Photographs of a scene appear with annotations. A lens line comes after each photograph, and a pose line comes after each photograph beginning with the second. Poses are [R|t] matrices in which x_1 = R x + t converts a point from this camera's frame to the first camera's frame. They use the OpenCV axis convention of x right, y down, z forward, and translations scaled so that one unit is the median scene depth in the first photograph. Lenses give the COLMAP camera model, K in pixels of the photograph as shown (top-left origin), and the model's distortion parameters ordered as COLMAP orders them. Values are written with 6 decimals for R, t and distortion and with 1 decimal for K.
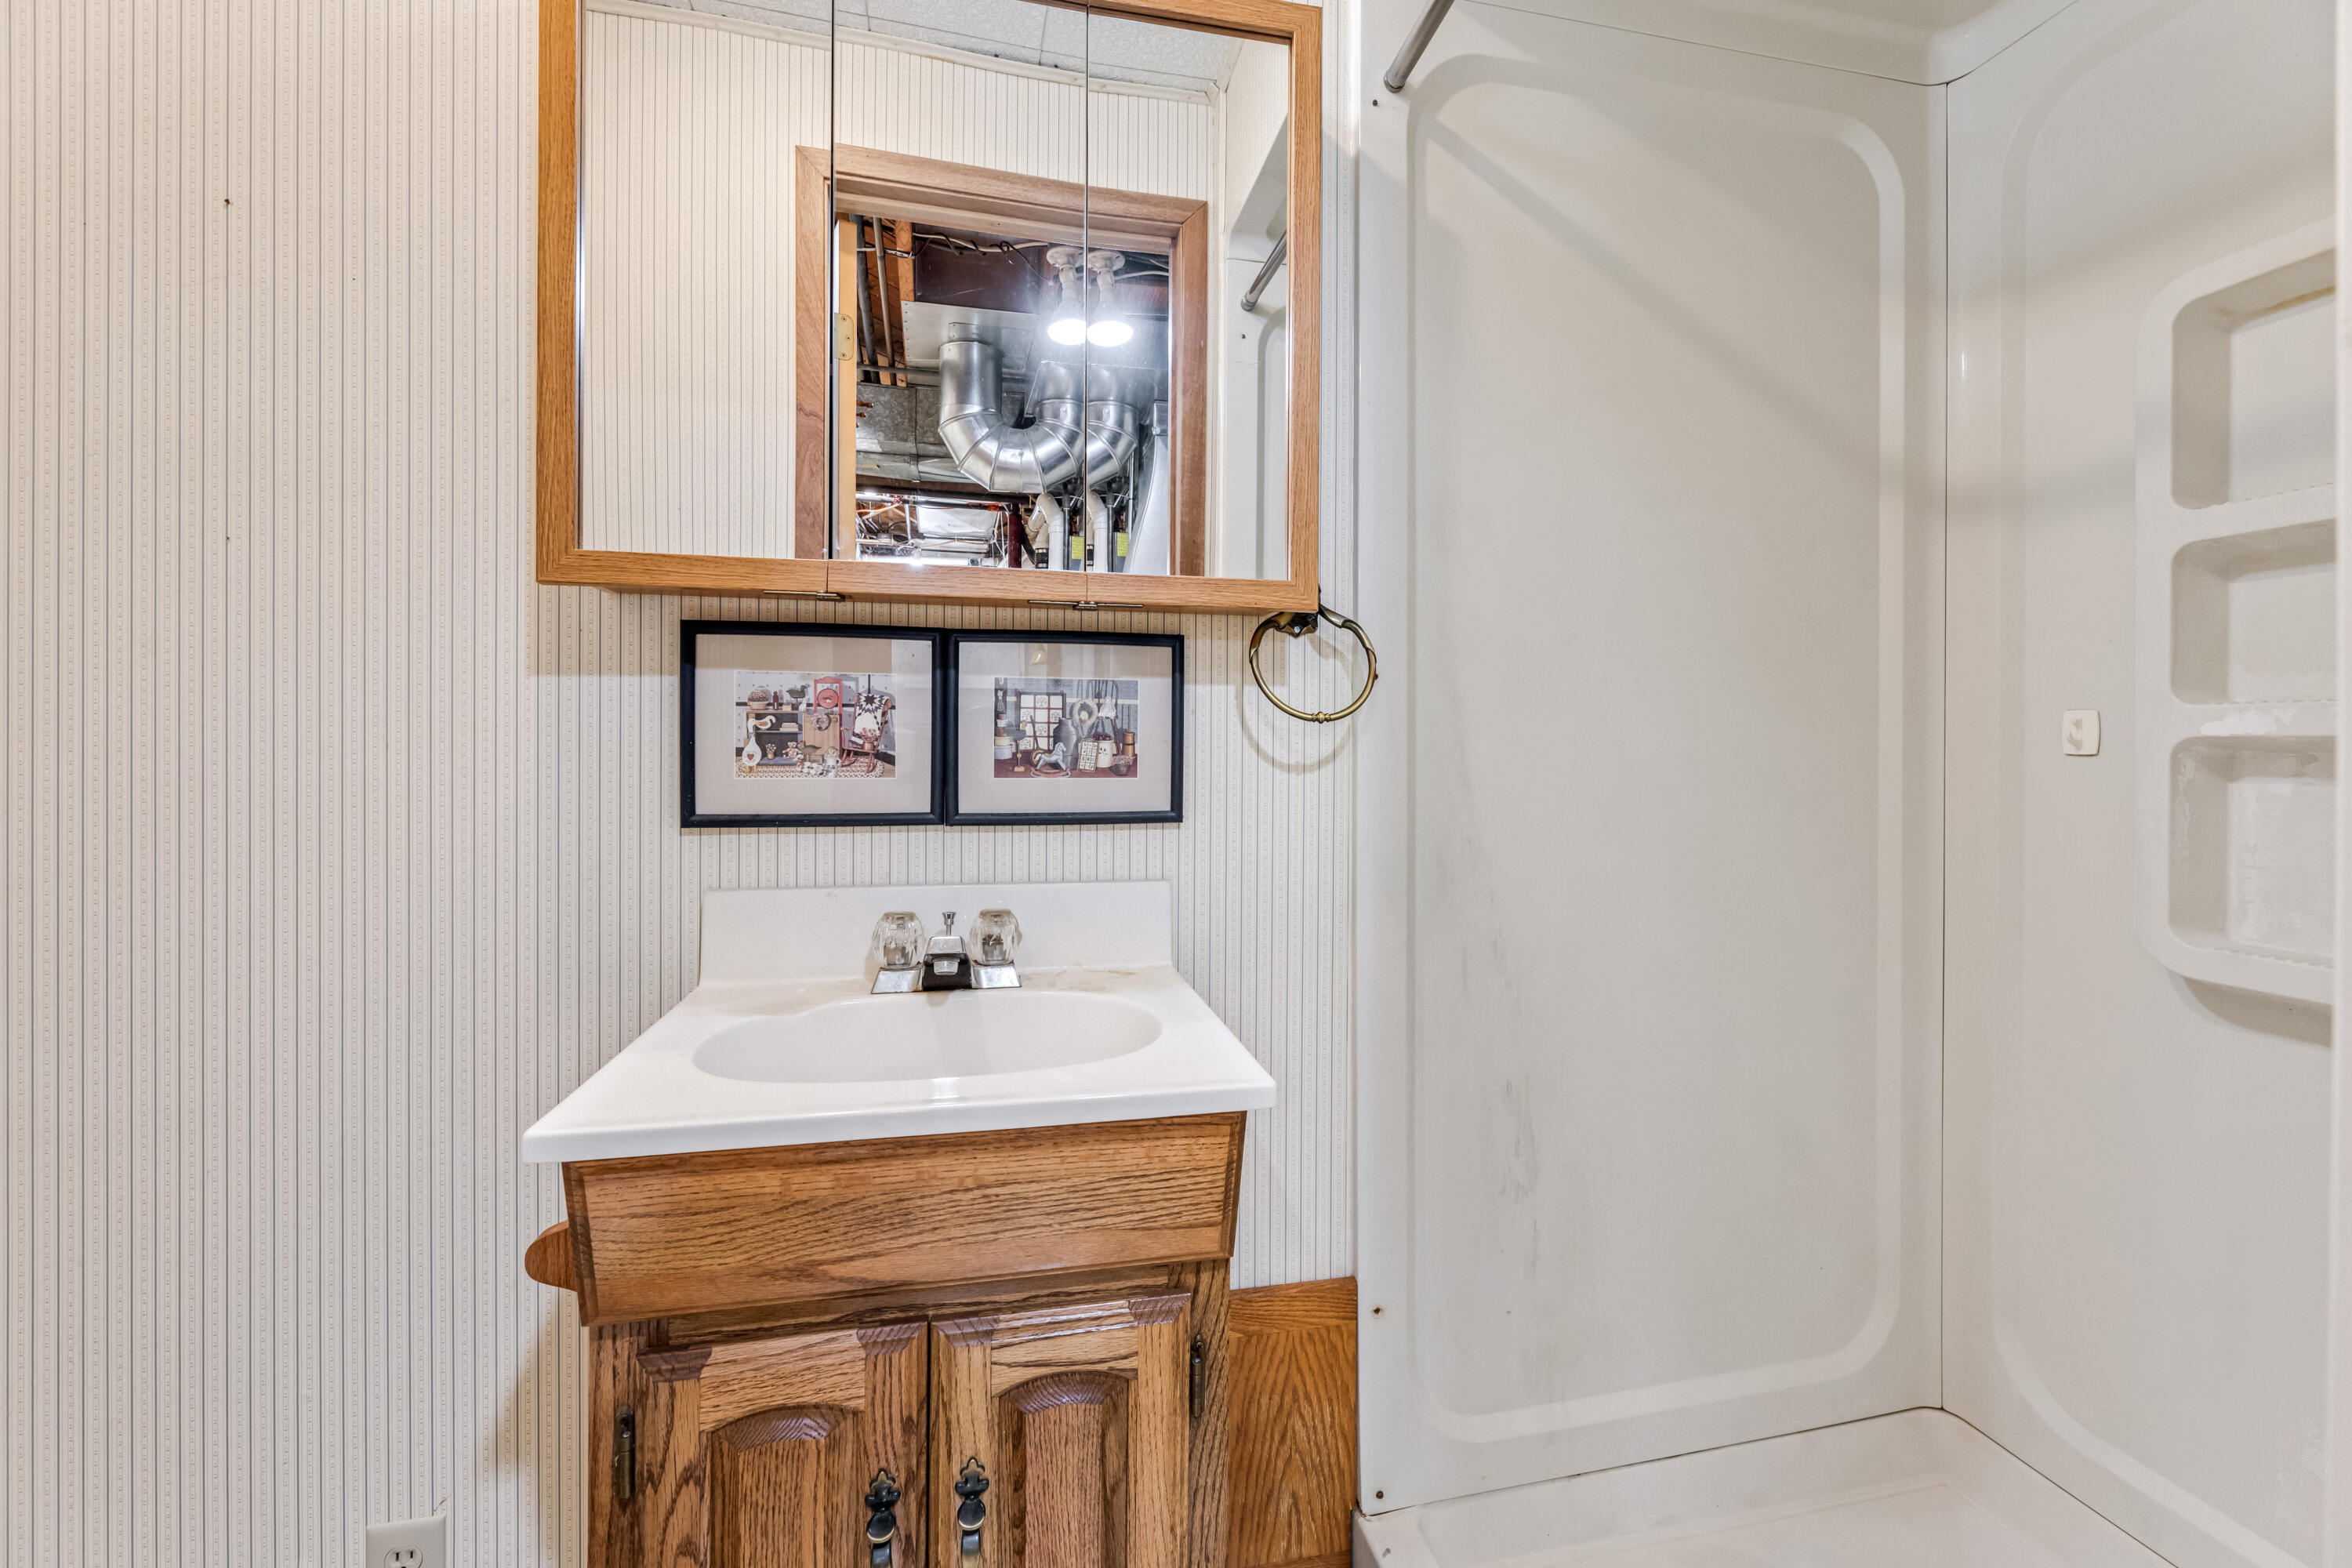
lens RADIAL K [[958.9, 0, 1180.3], [0, 958.9, 760.0], [0, 0, 1]] dist [0.000407, -0.000038]
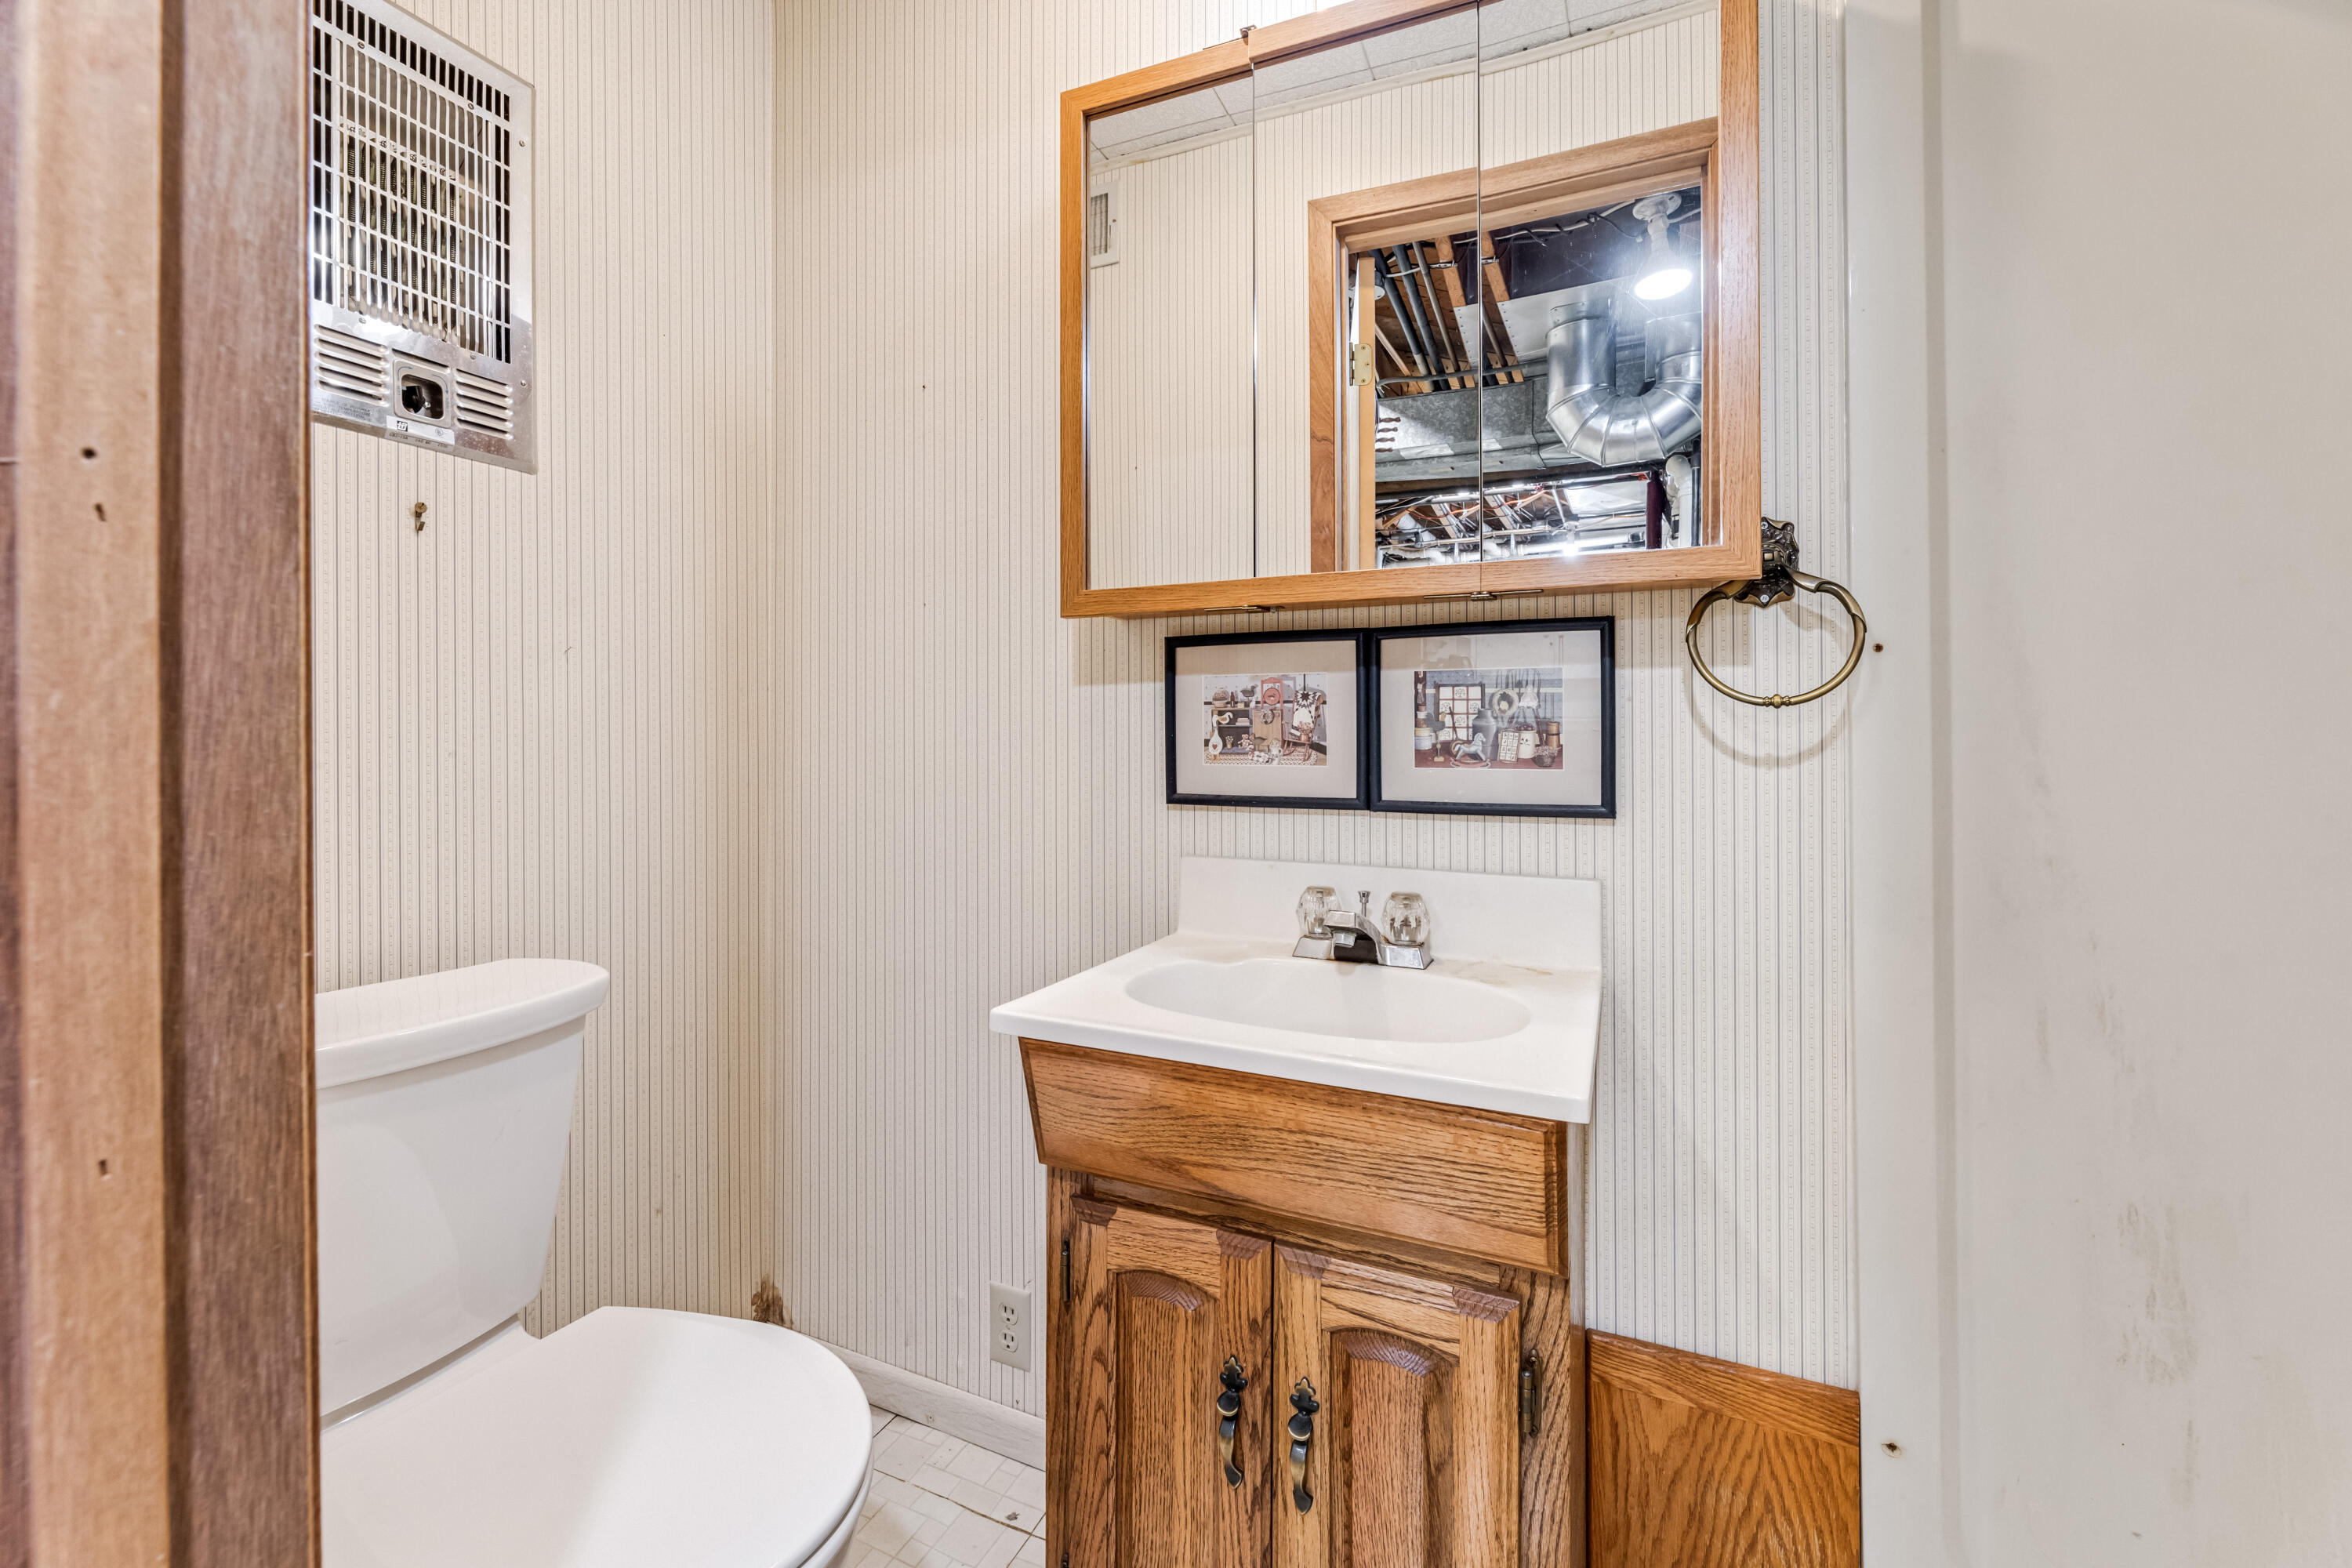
lens RADIAL K [[948.8, 0, 1181.9], [0, 948.8, 743.7], [0, 0, 1]] dist [0.000526, 0.000185]
pose [[0.805953, -0.000440, -0.591979, 0.221540], [-0.004968, 0.999959, -0.007507, 0.001905], [0.591958, 0.008991, 0.805919, 0.016368]]
